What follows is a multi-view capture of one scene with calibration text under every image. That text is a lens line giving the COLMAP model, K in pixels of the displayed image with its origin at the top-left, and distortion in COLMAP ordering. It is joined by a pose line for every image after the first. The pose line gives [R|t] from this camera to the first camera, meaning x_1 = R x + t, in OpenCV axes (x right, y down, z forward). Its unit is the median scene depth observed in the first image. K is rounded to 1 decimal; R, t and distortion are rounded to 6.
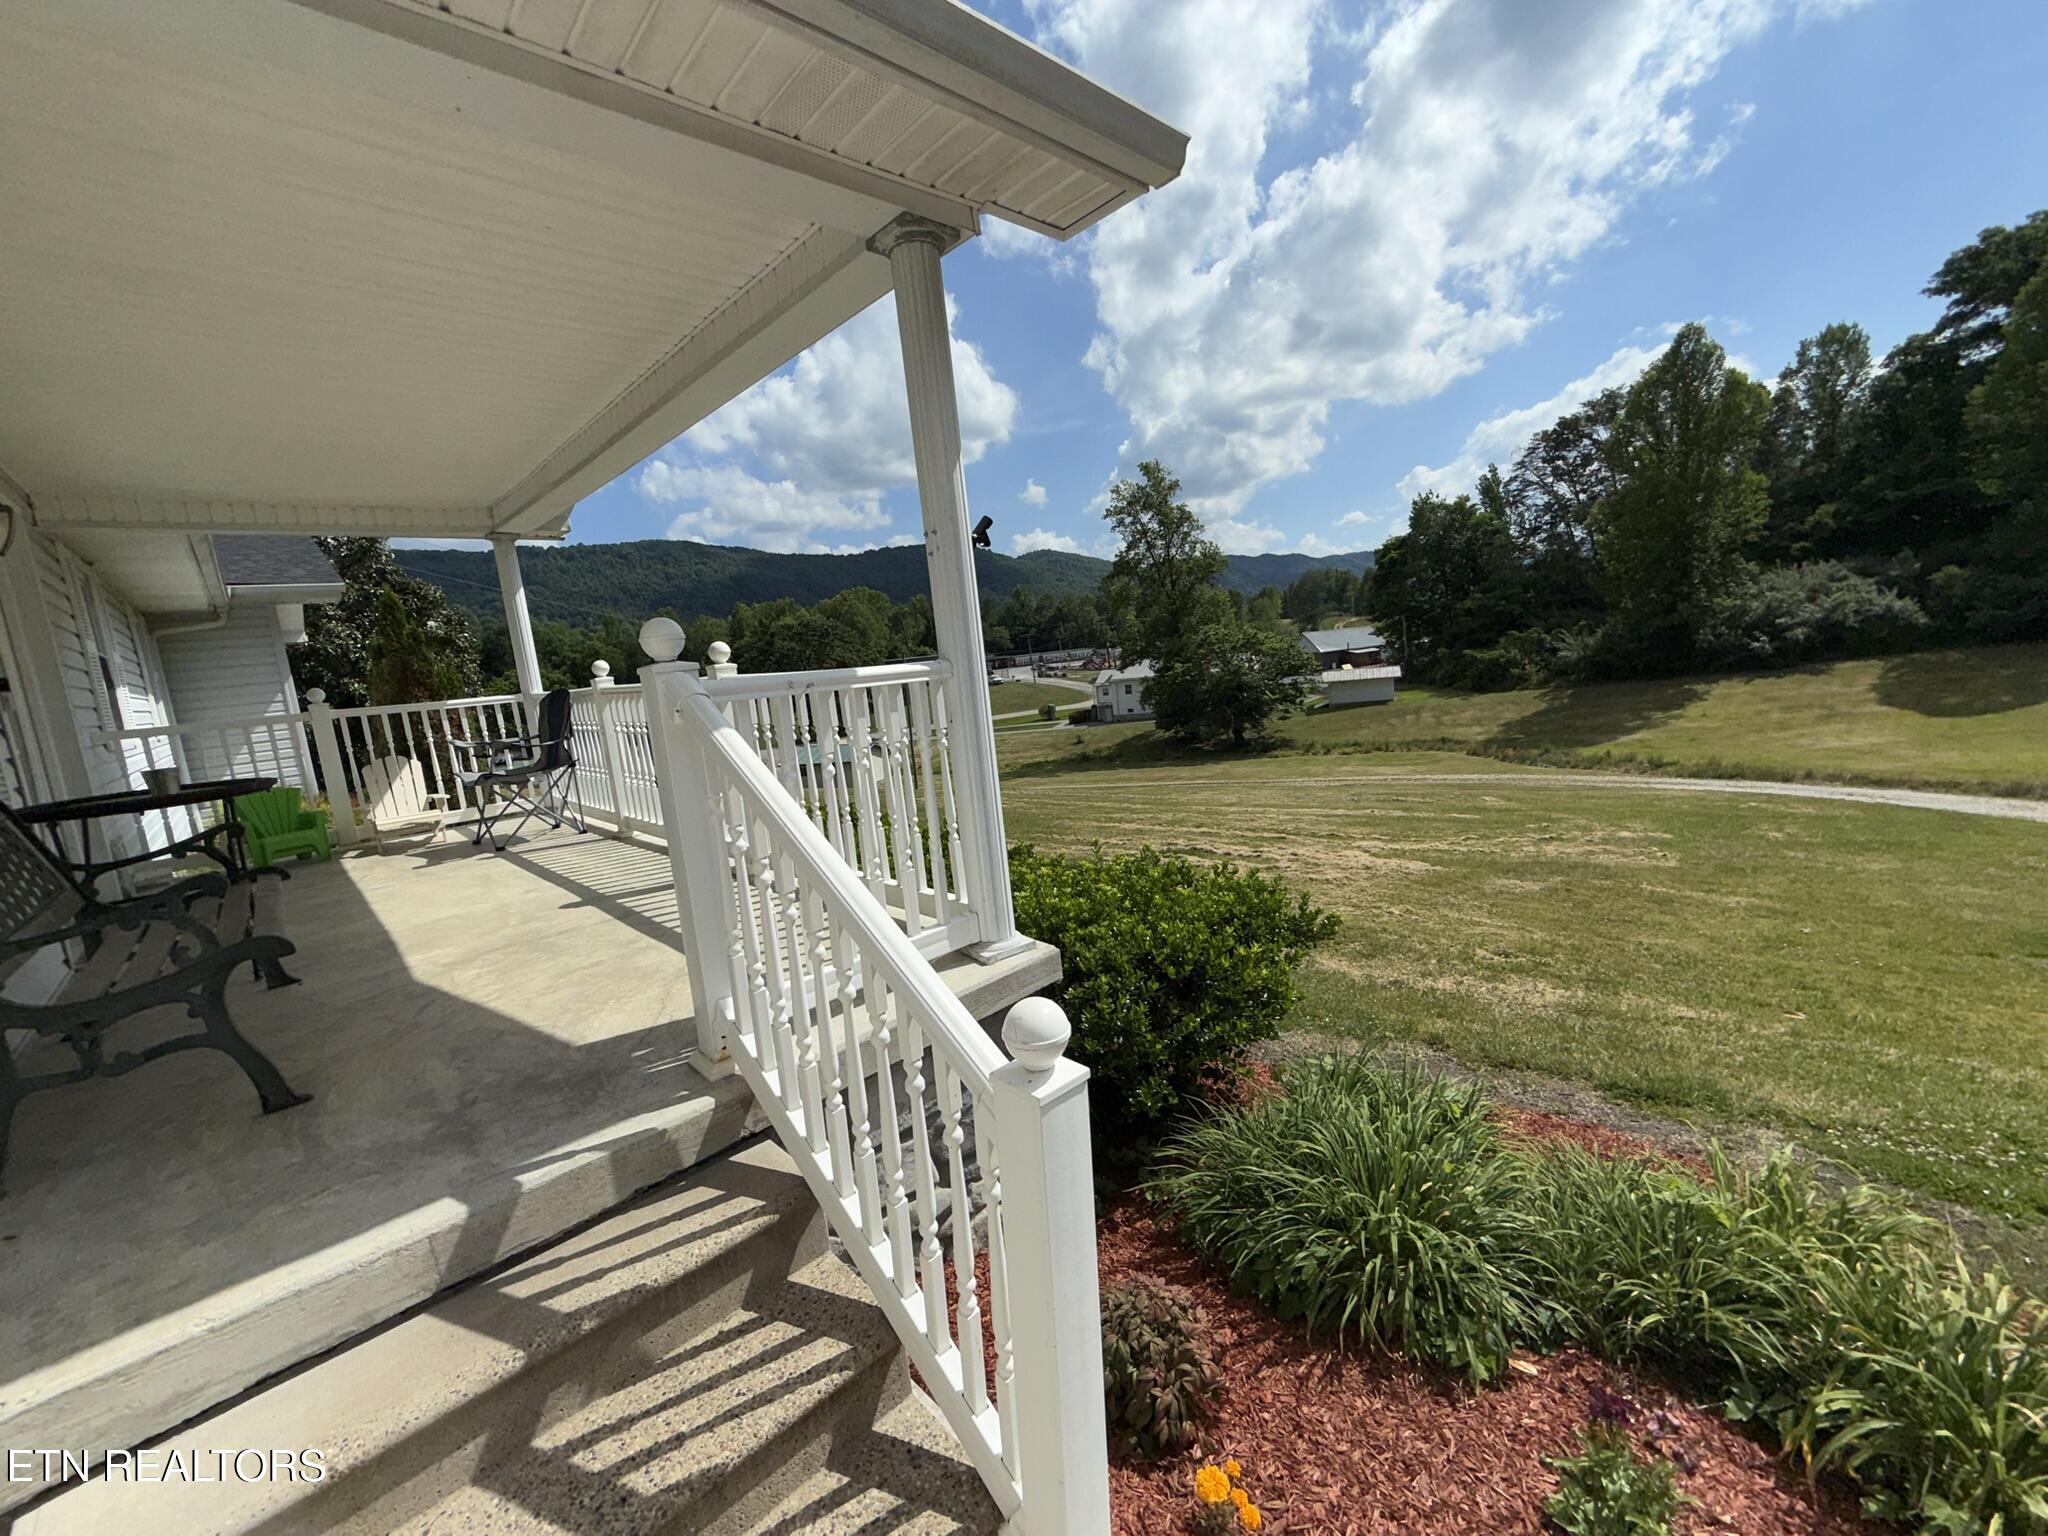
lens RADIAL K [[821.3, 0, 1015.8], [0, 821.3, 760.5], [0, 0, 1]] dist [0.001419, -0.000377]
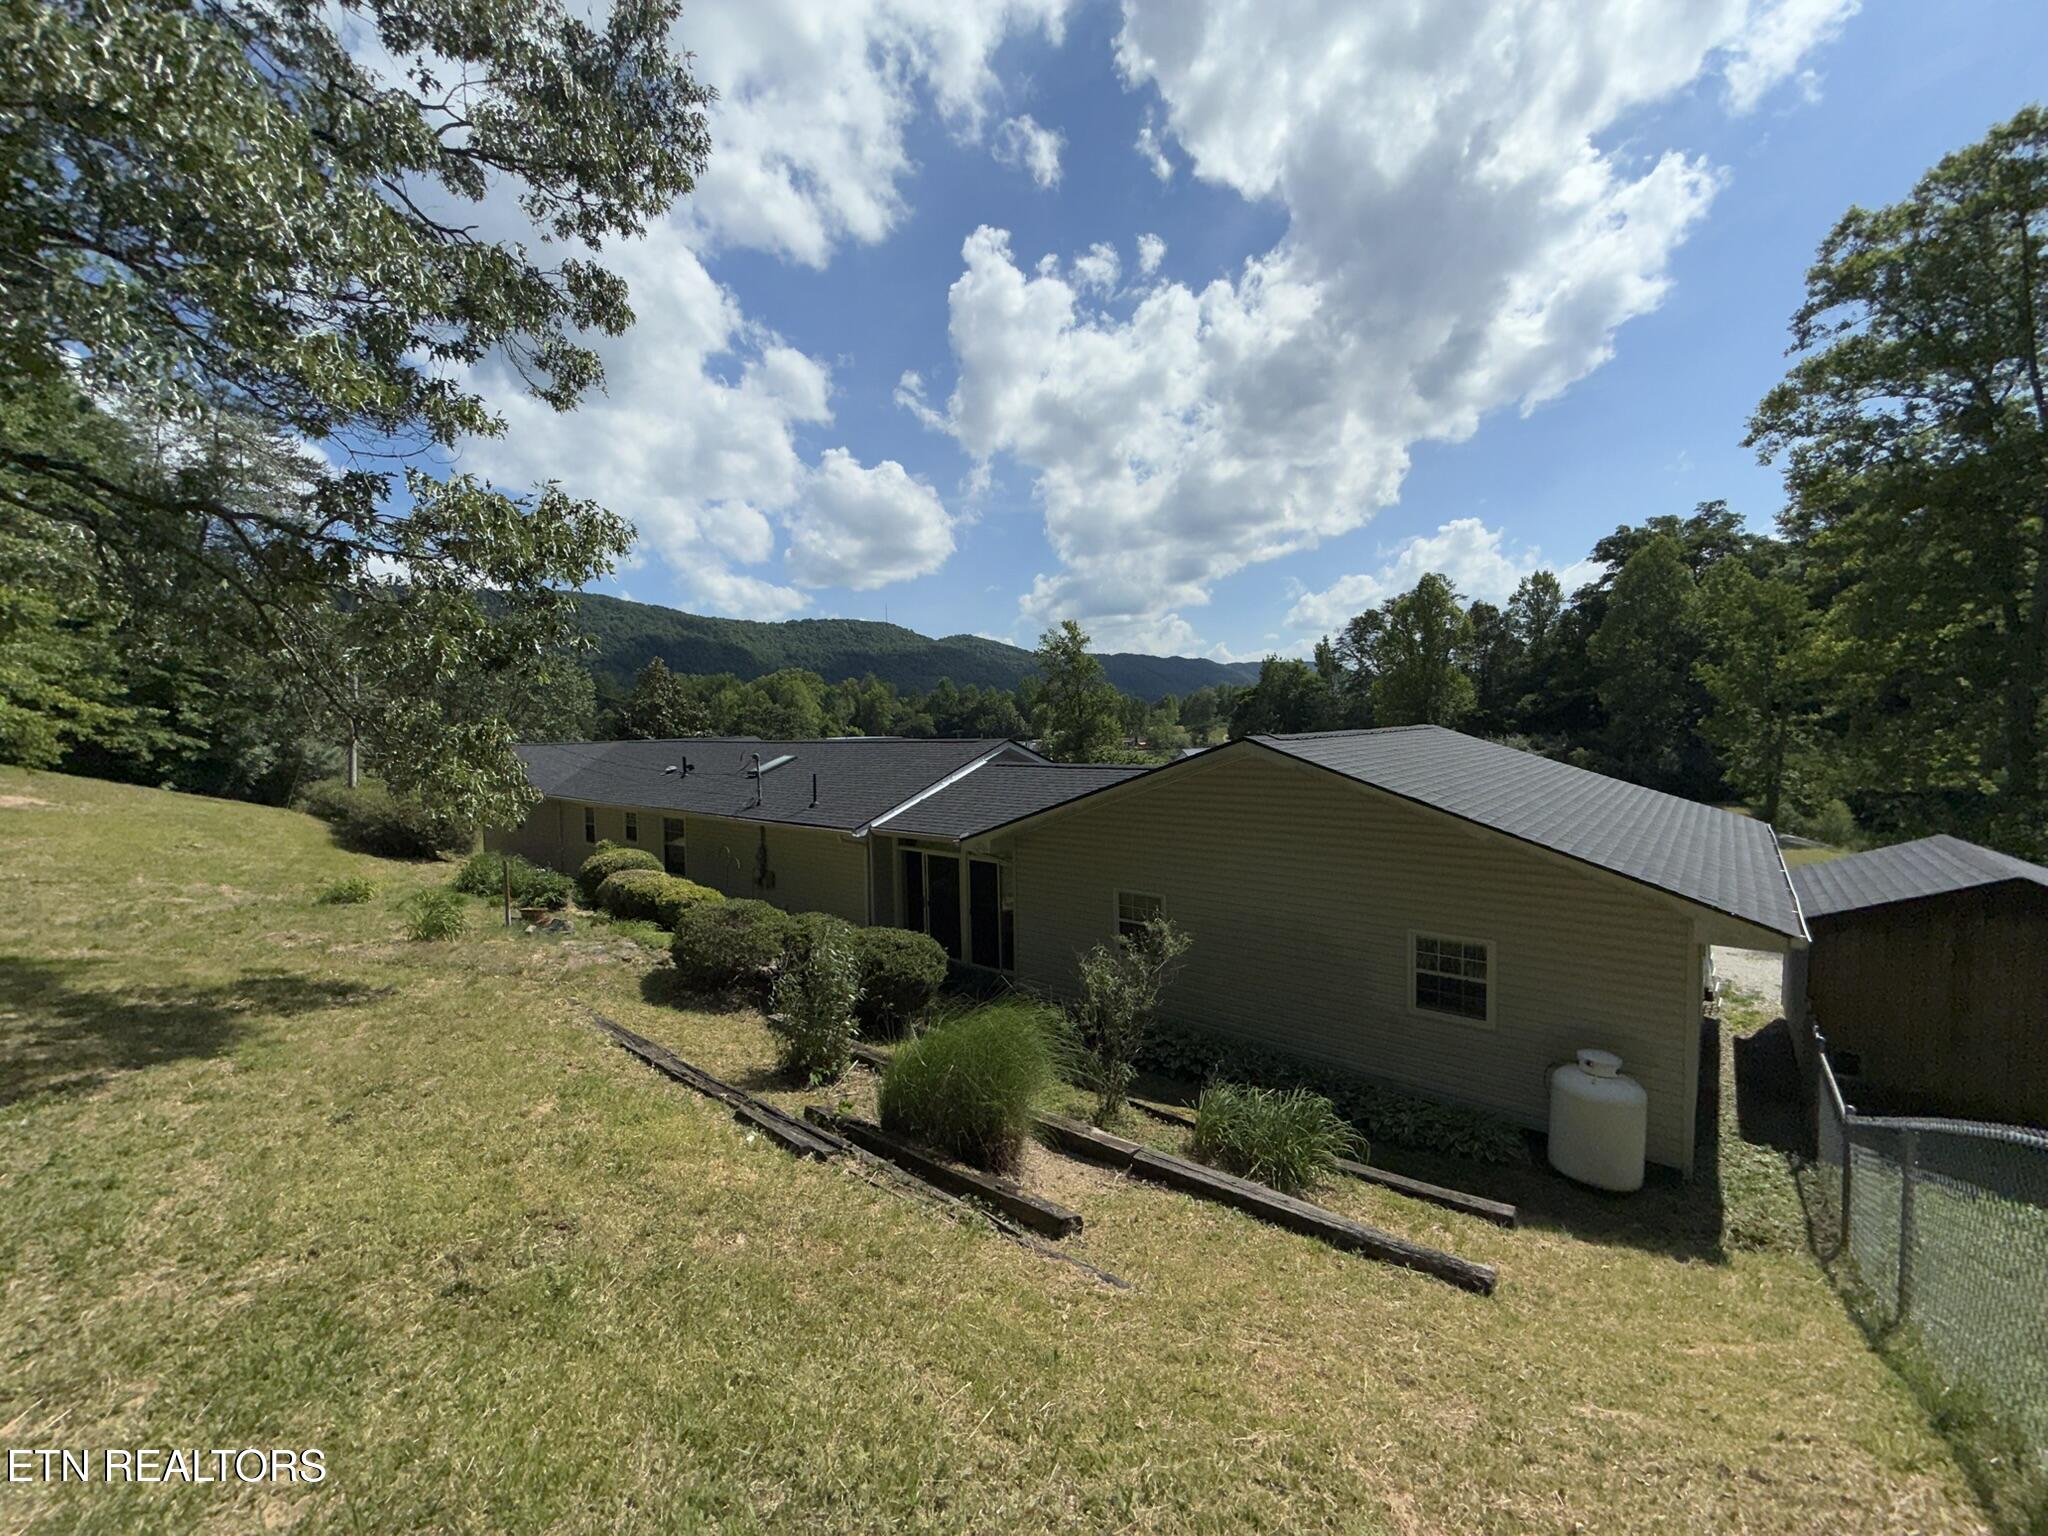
lens RADIAL K [[821.3, 0, 1016.2], [0, 821.3, 765.1], [0, 0, 1]] dist [0.001419, -0.000377]
pose [[0.991608, 0.070361, 0.108456, -0.052477], [-0.060080, 0.993632, -0.095317, 0.002939], [-0.114472, 0.088001, 0.989521, -0.315298]]
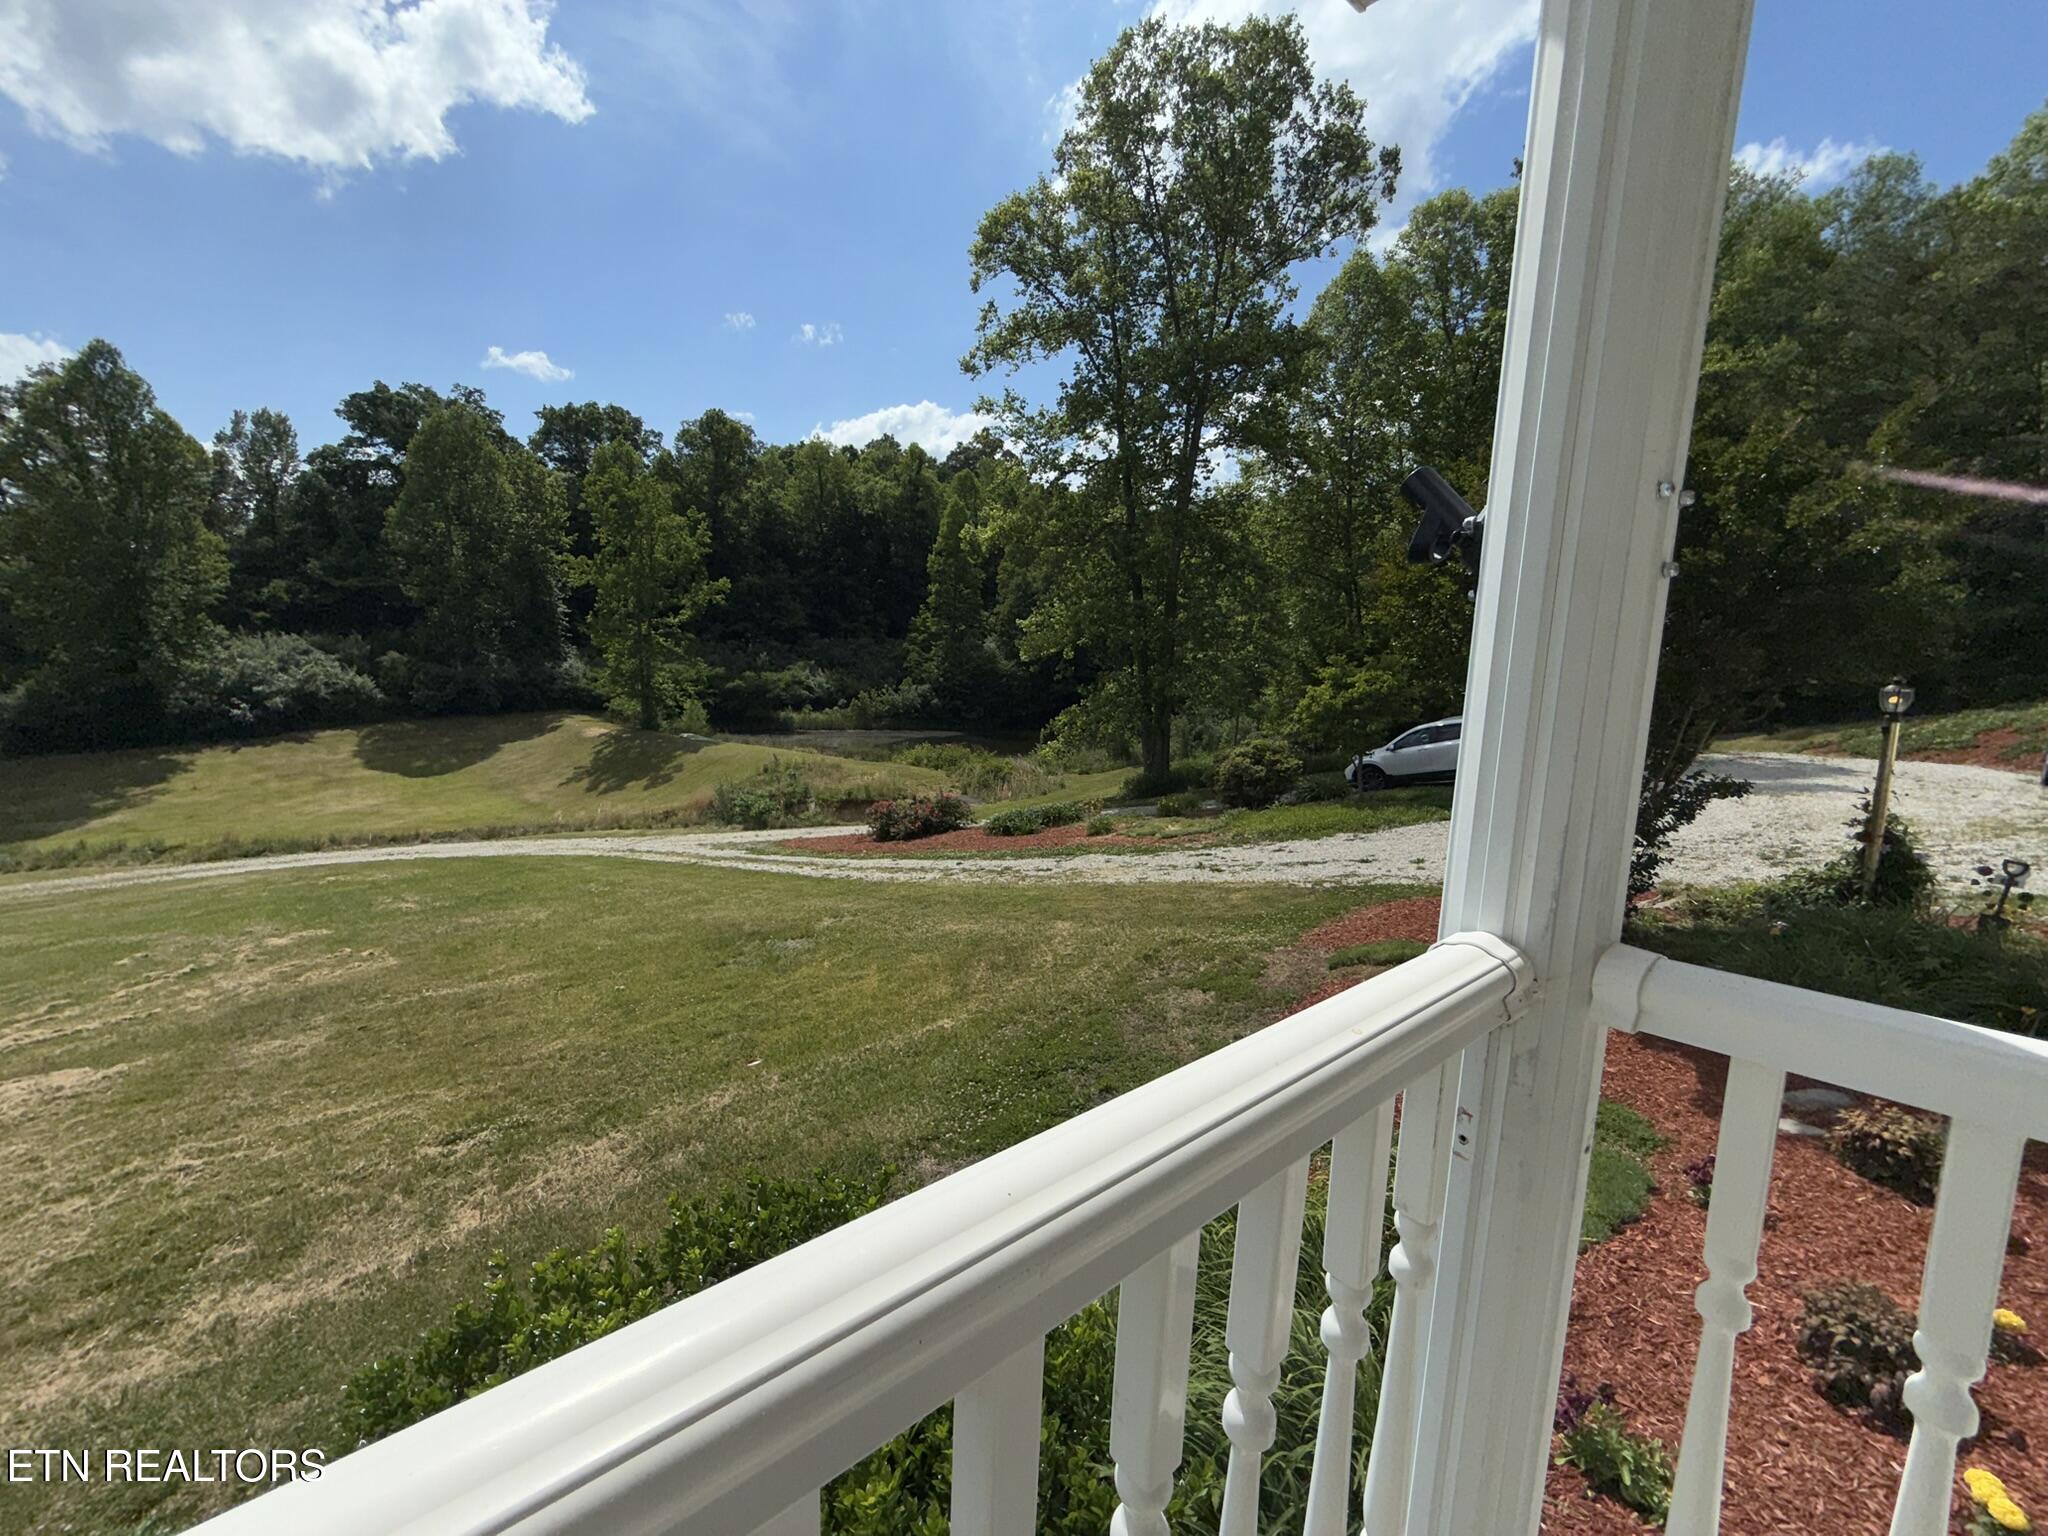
lens RADIAL K [[821.3, 0, 1019.3], [0, 821.3, 767.8], [0, 0, 1]] dist [0.001419, -0.000377]
pose [[0.048204, -0.036956, 0.998154, -0.013515], [0.106573, 0.993801, 0.031648, -0.007740], [-0.993136, 0.104851, 0.051844, 0.042756]]
